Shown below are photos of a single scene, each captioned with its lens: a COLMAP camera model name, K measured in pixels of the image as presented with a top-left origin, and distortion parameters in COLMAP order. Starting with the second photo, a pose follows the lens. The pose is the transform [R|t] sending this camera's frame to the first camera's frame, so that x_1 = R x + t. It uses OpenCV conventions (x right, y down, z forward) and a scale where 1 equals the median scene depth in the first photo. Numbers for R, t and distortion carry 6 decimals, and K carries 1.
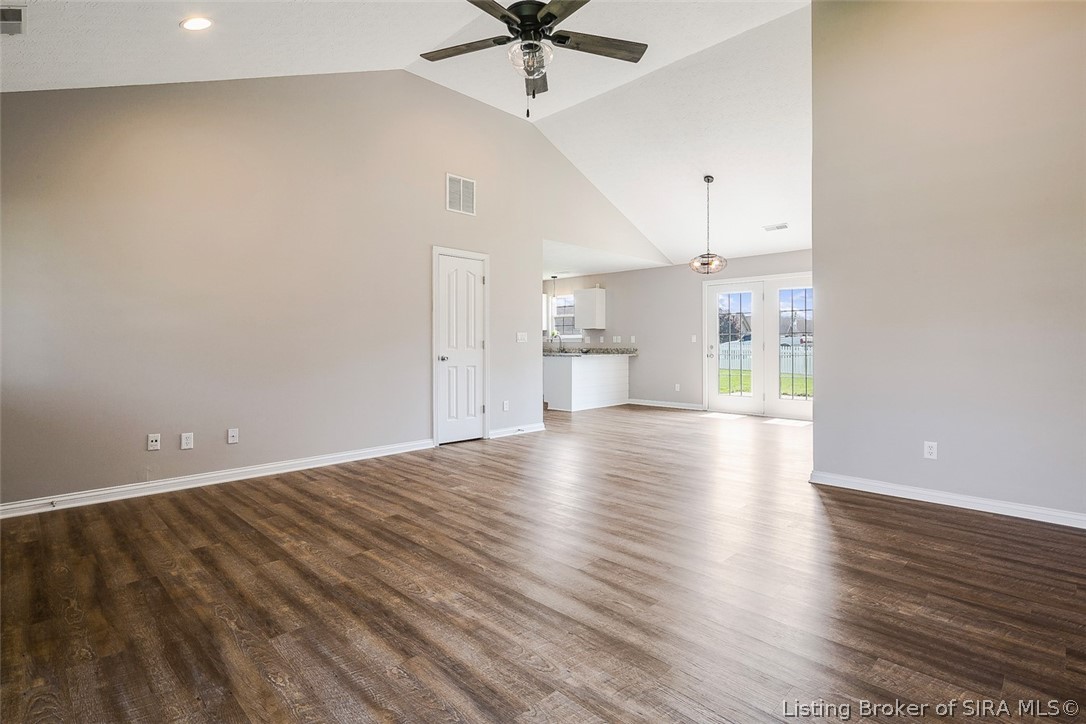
lens RADIAL K [[527.7, 0, 541.7], [0, 527.7, 341.0], [0, 0, 1]] dist [0.002857, -0.003074]
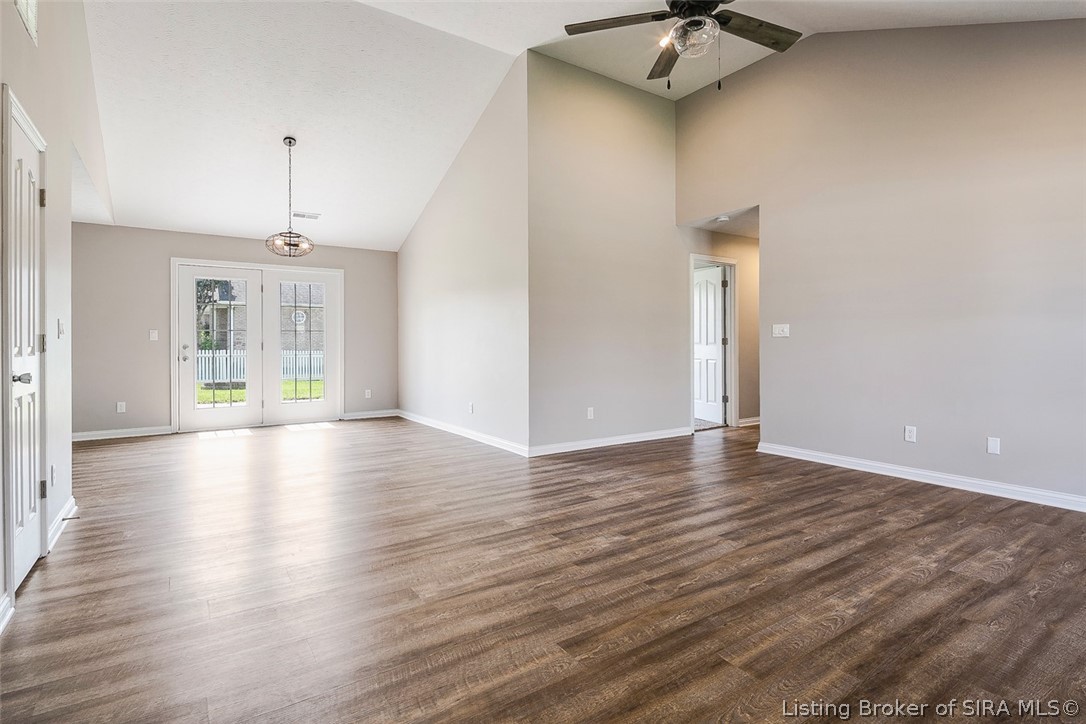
lens RADIAL K [[535.7, 0, 540.2], [0, 535.7, 343.0], [0, 0, 1]] dist [0.002644, -0.002579]
pose [[0.198654, -0.000873, 0.980069, -0.511749], [-0.004149, 0.999990, 0.001731, 0.003768], [-0.980061, -0.004411, 0.198649, 0.551890]]
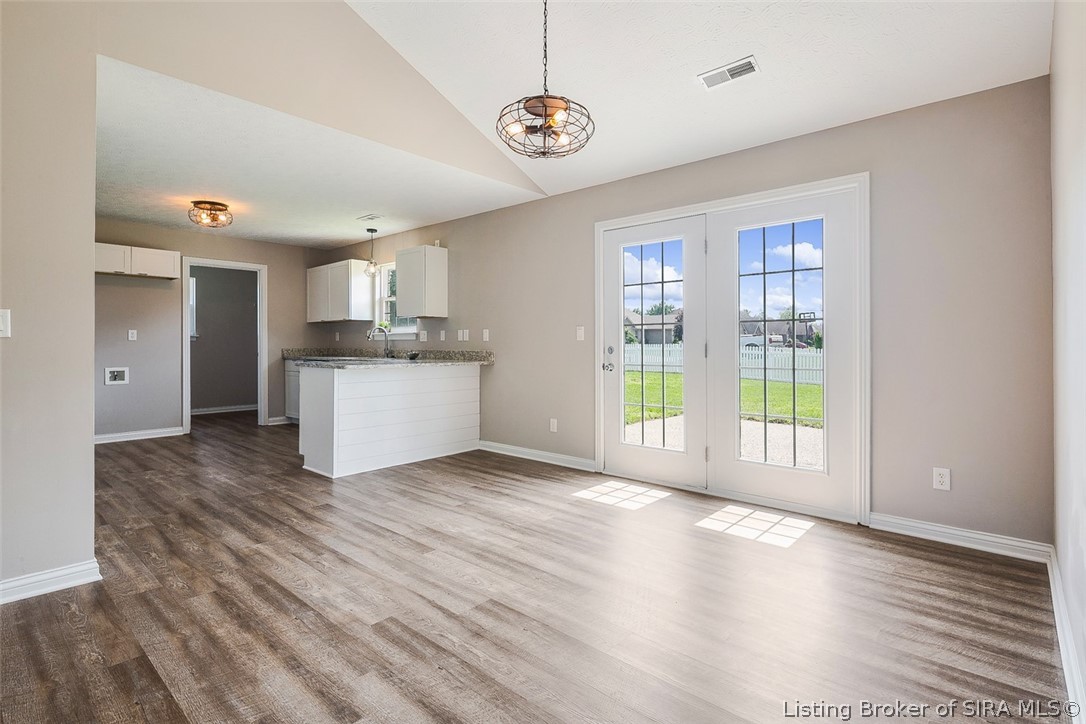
lens RADIAL K [[527.7, 0, 541.7], [0, 527.7, 341.0], [0, 0, 1]] dist [0.002857, -0.003074]
pose [[0.998445, 0.001315, 0.055733, 0.353852], [-0.001618, 0.999984, 0.005392, 0.000006], [-0.055725, -0.005474, 0.998431, 0.765744]]
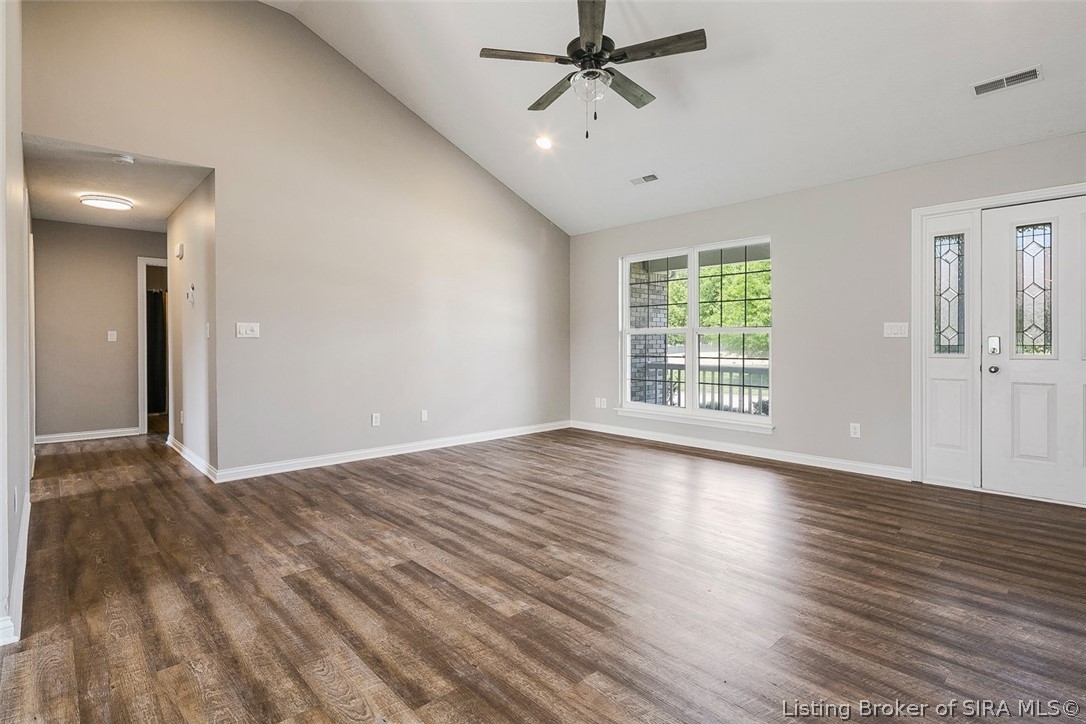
lens RADIAL K [[535.7, 0, 540.2], [0, 535.7, 343.0], [0, 0, 1]] dist [0.002644, -0.002579]
pose [[-0.999060, 0.002380, 0.043284, 0.019972], [0.002054, 0.999969, -0.007594, 0.009143], [-0.043300, -0.007498, -0.999034, 1.087480]]
